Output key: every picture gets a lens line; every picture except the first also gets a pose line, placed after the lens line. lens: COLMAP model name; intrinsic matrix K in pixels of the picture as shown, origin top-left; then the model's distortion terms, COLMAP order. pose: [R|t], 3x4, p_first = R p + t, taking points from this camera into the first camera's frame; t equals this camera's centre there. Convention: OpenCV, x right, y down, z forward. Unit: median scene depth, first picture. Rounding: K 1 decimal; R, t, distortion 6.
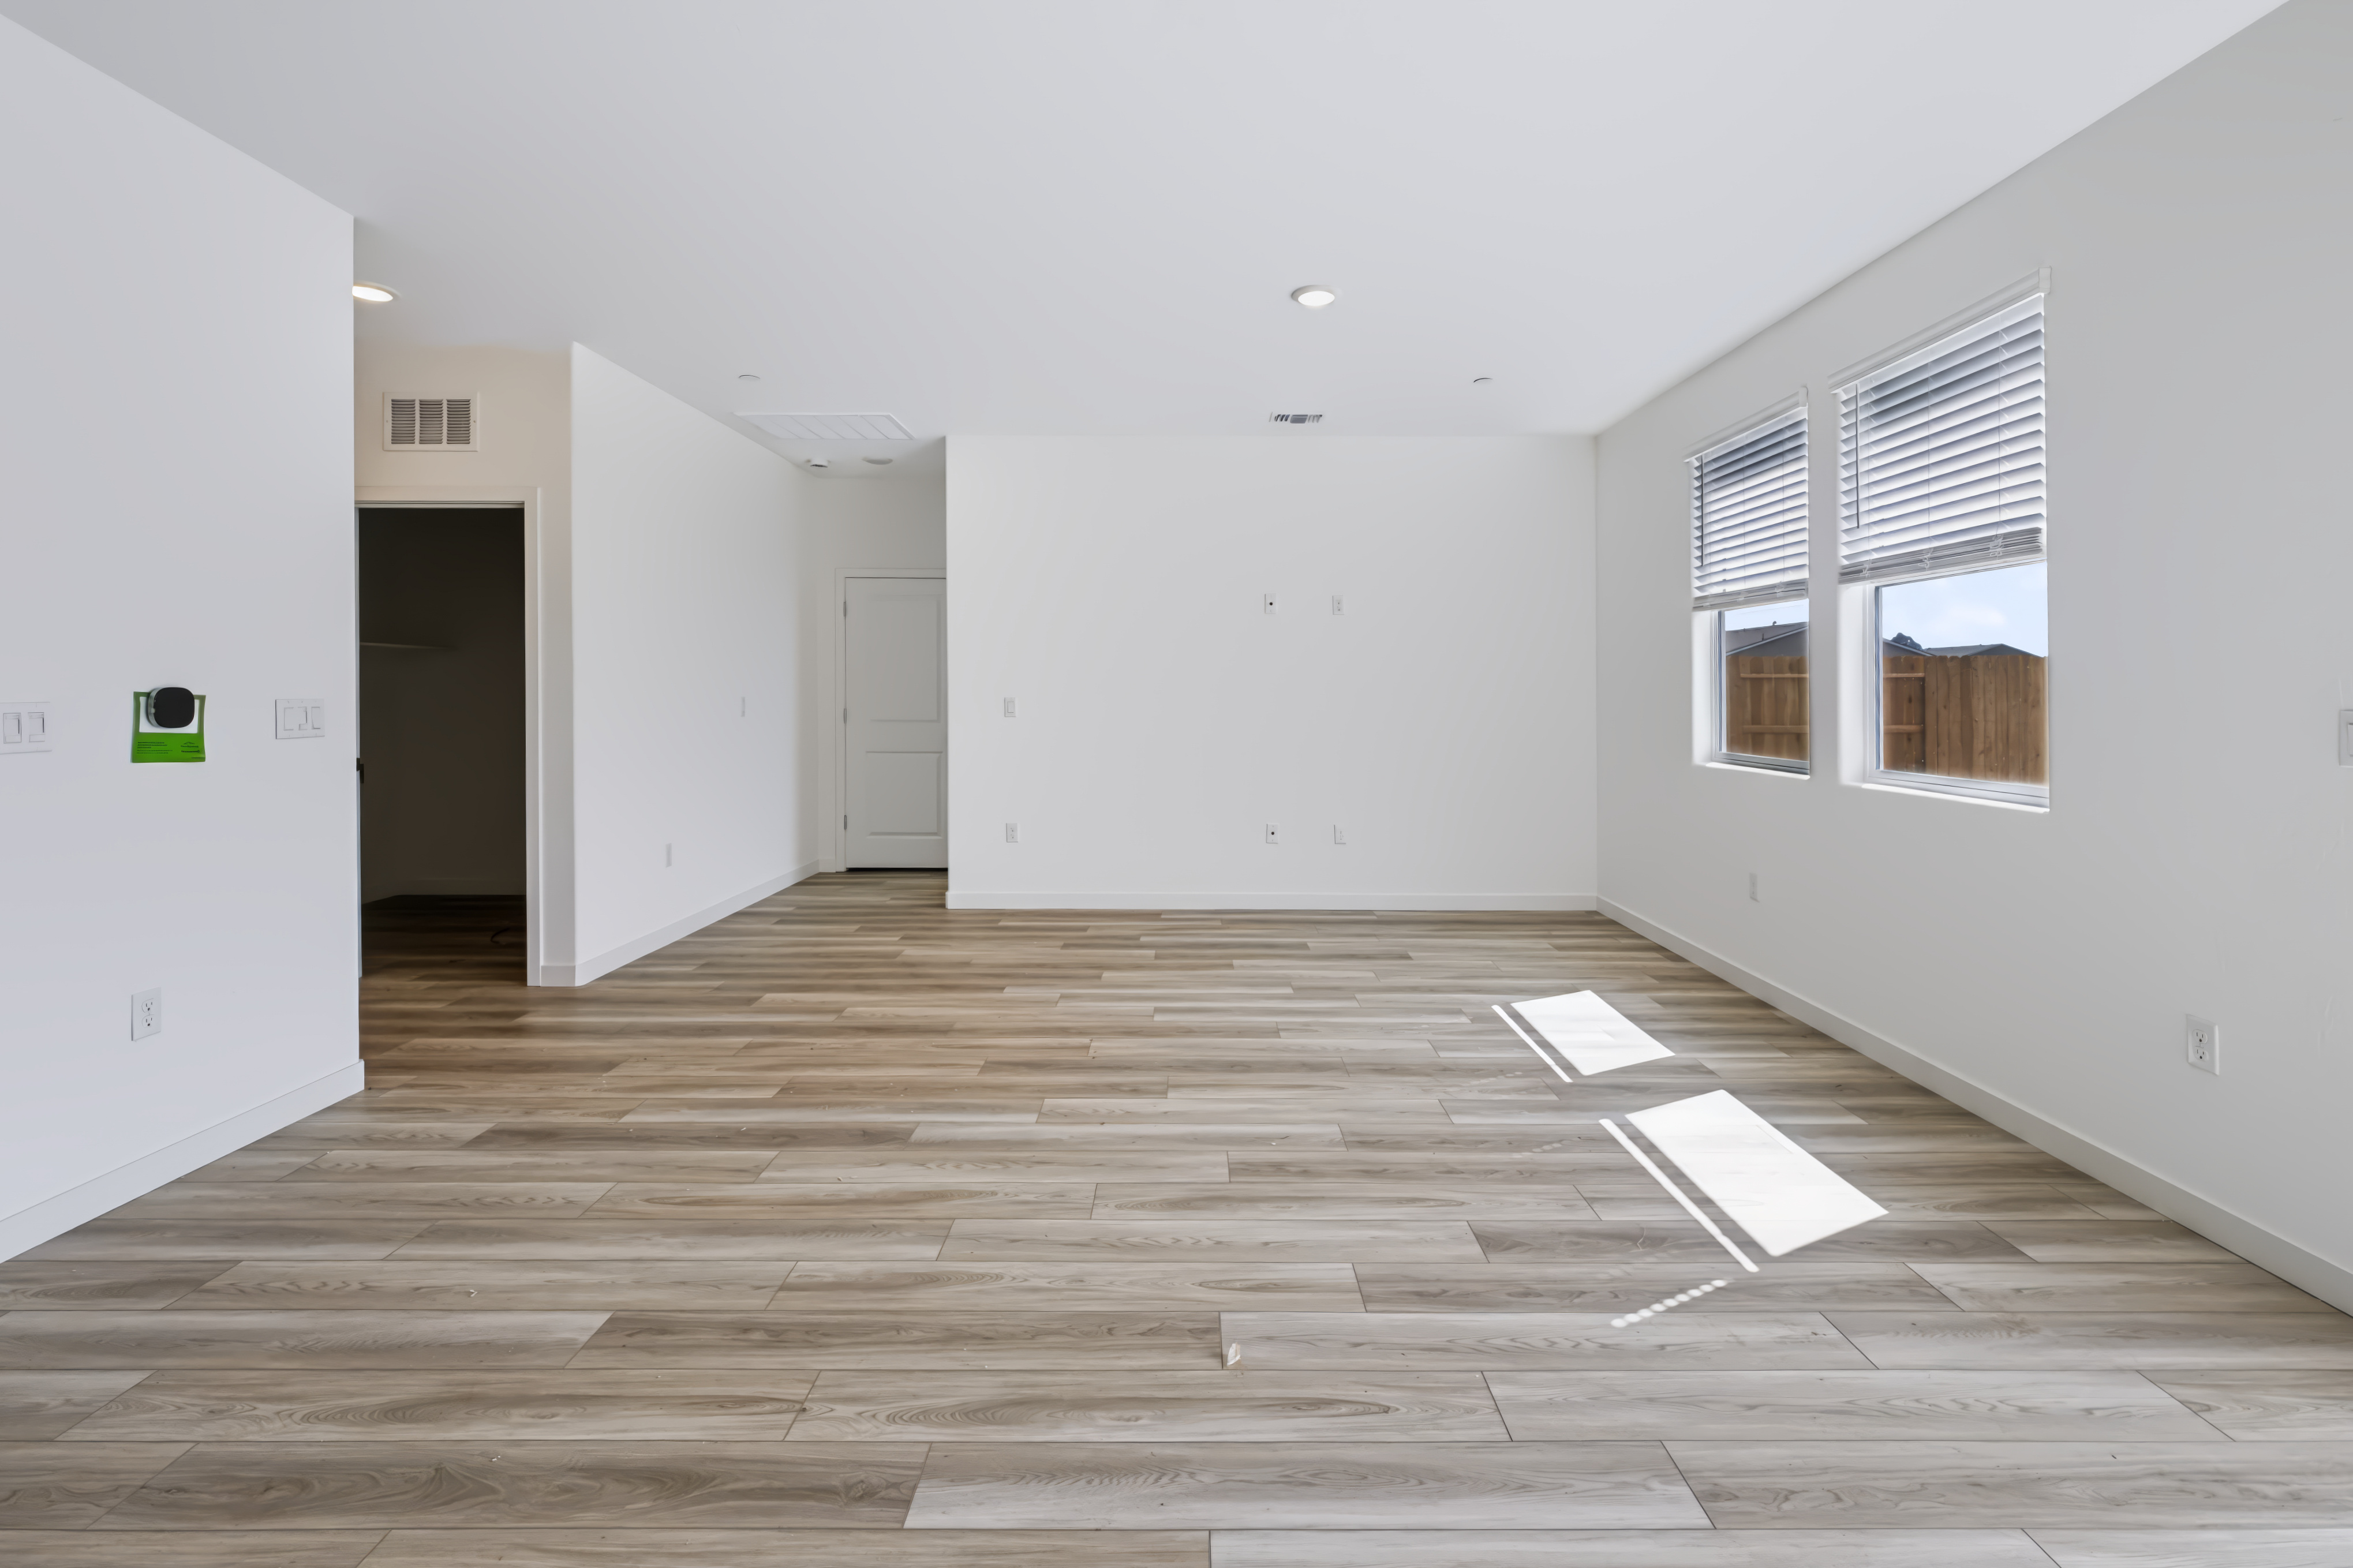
lens RADIAL K [[1010.8, 0, 1196.1], [0, 1010.8, 709.5], [0, 0, 1]] dist [0.000318, -0.000157]
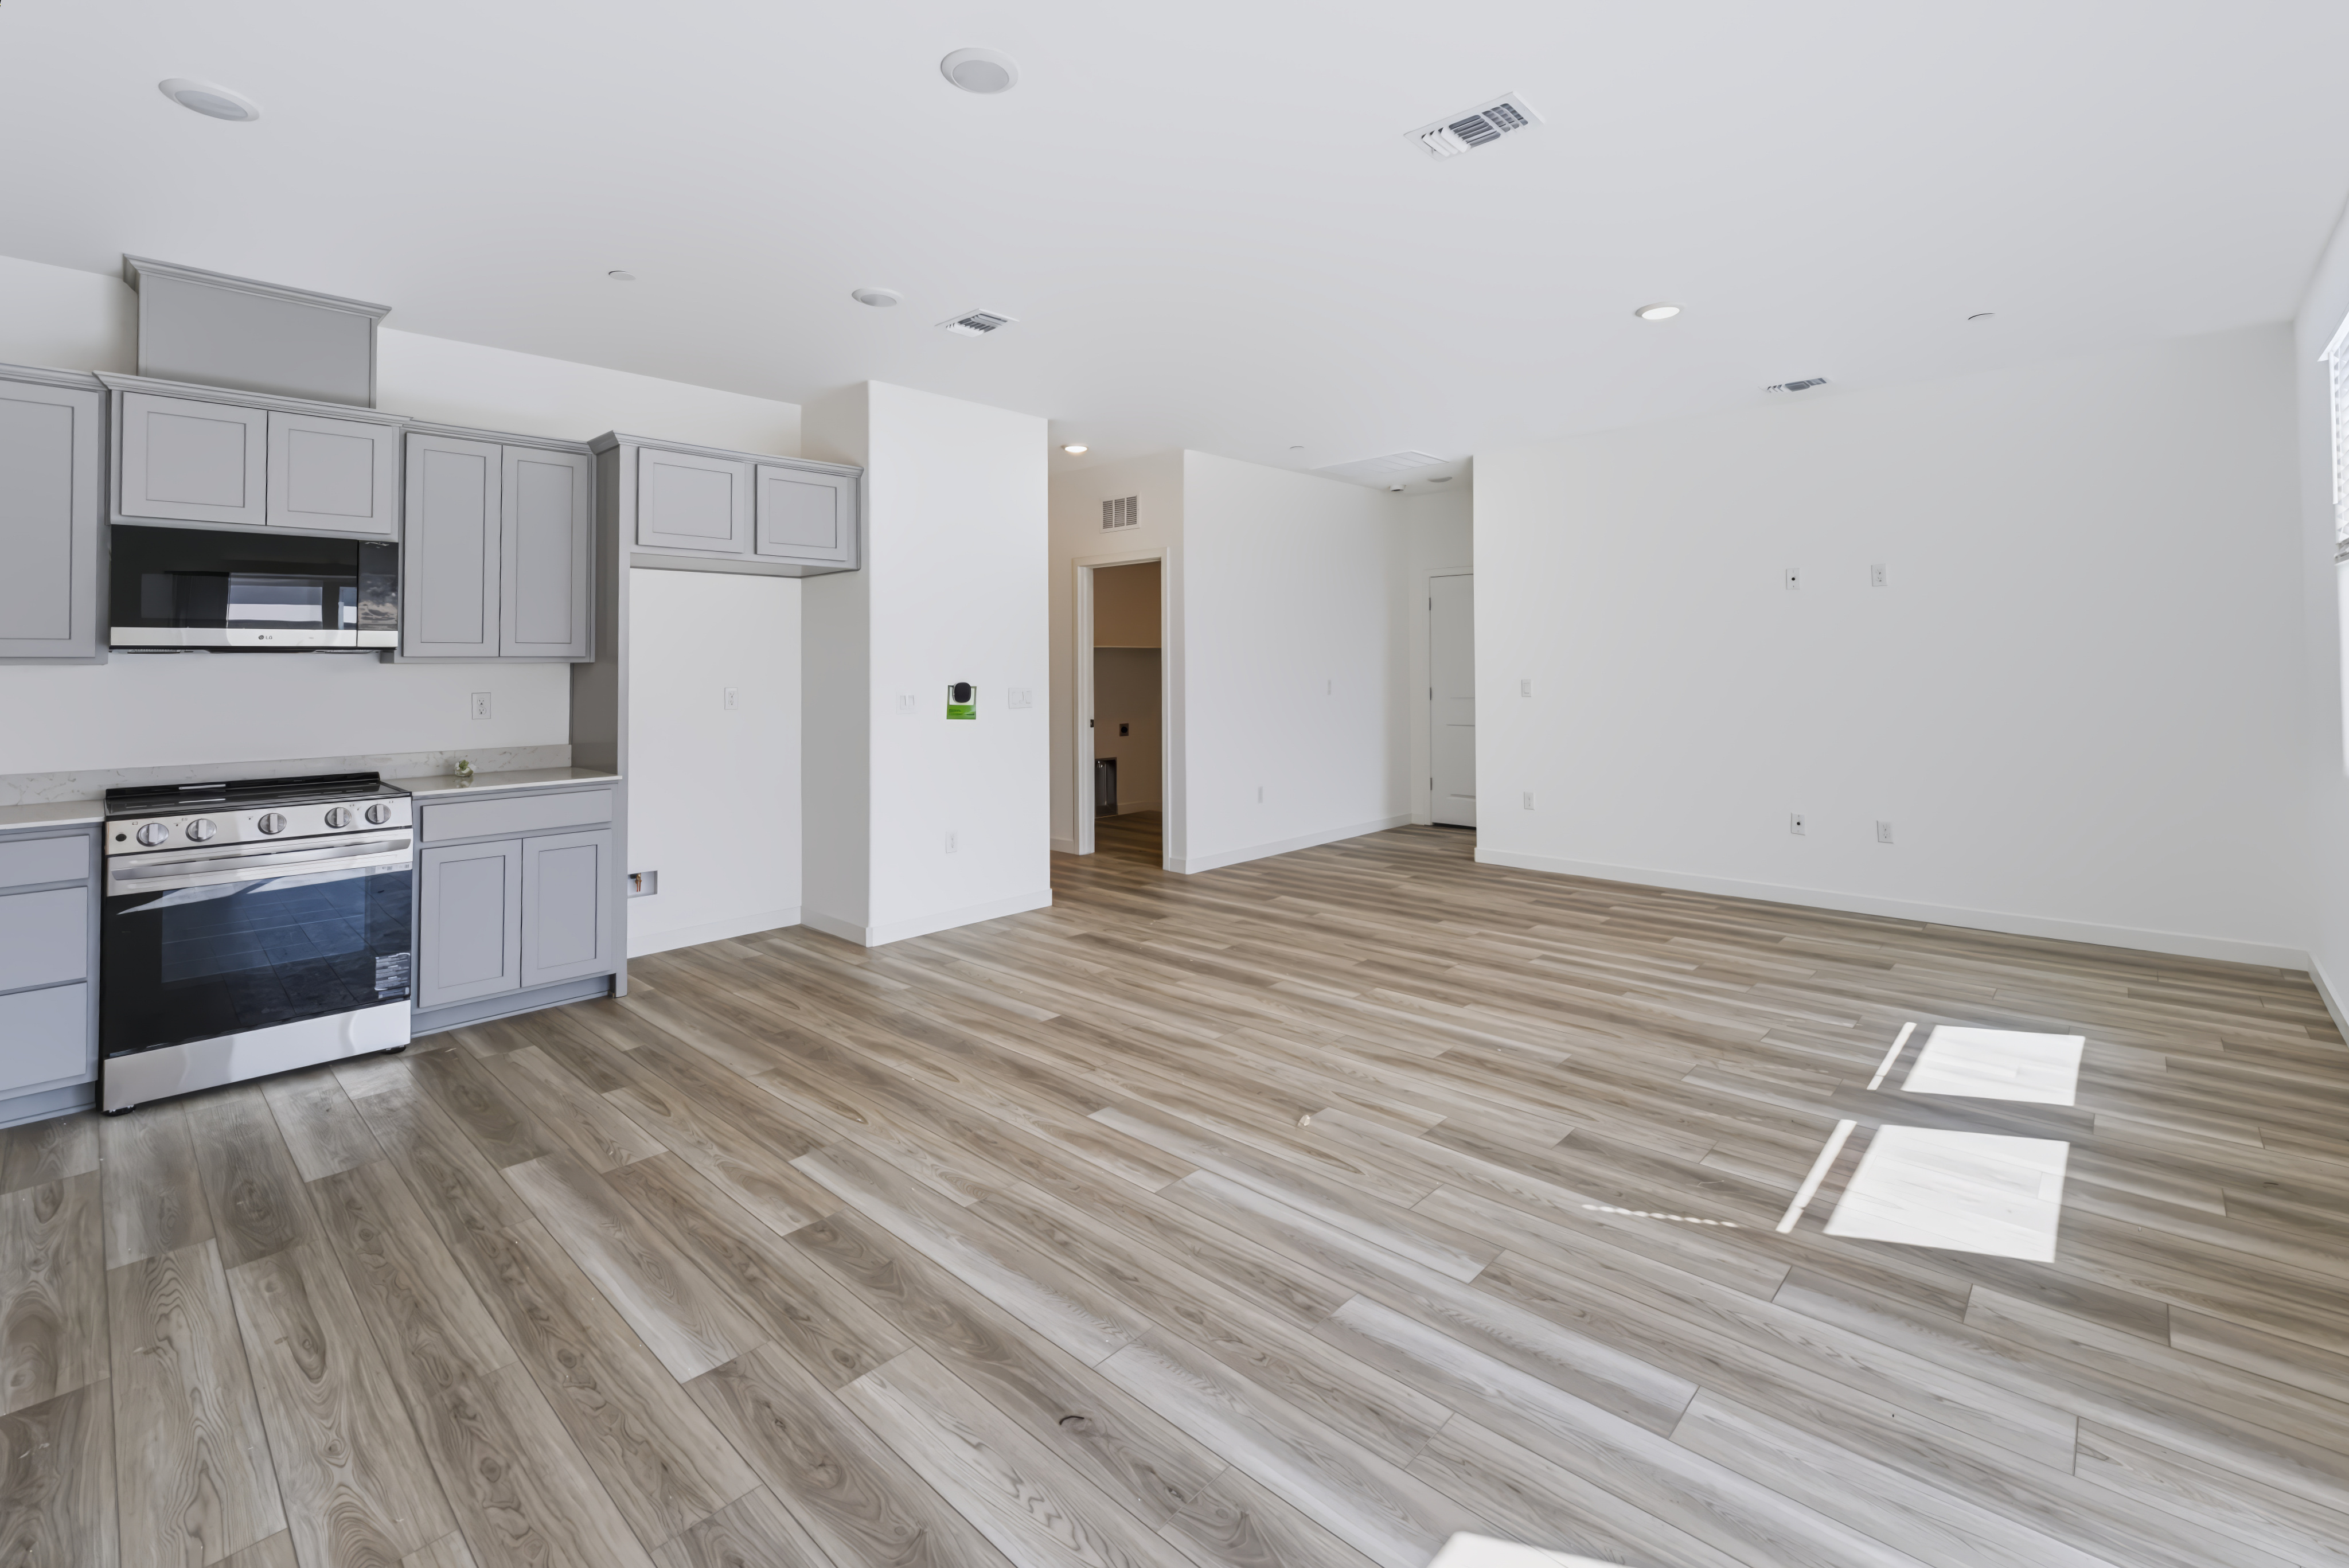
lens RADIAL K [[1017.2, 0, 1182.2], [0, 1017.2, 666.3], [0, 0, 1]] dist [-0.000240, -0.000624]
pose [[0.730007, -0.011965, -0.683335, 0.697311], [0.001612, 0.999874, -0.015785, -0.021359], [0.683438, 0.010422, 0.729934, -0.190652]]
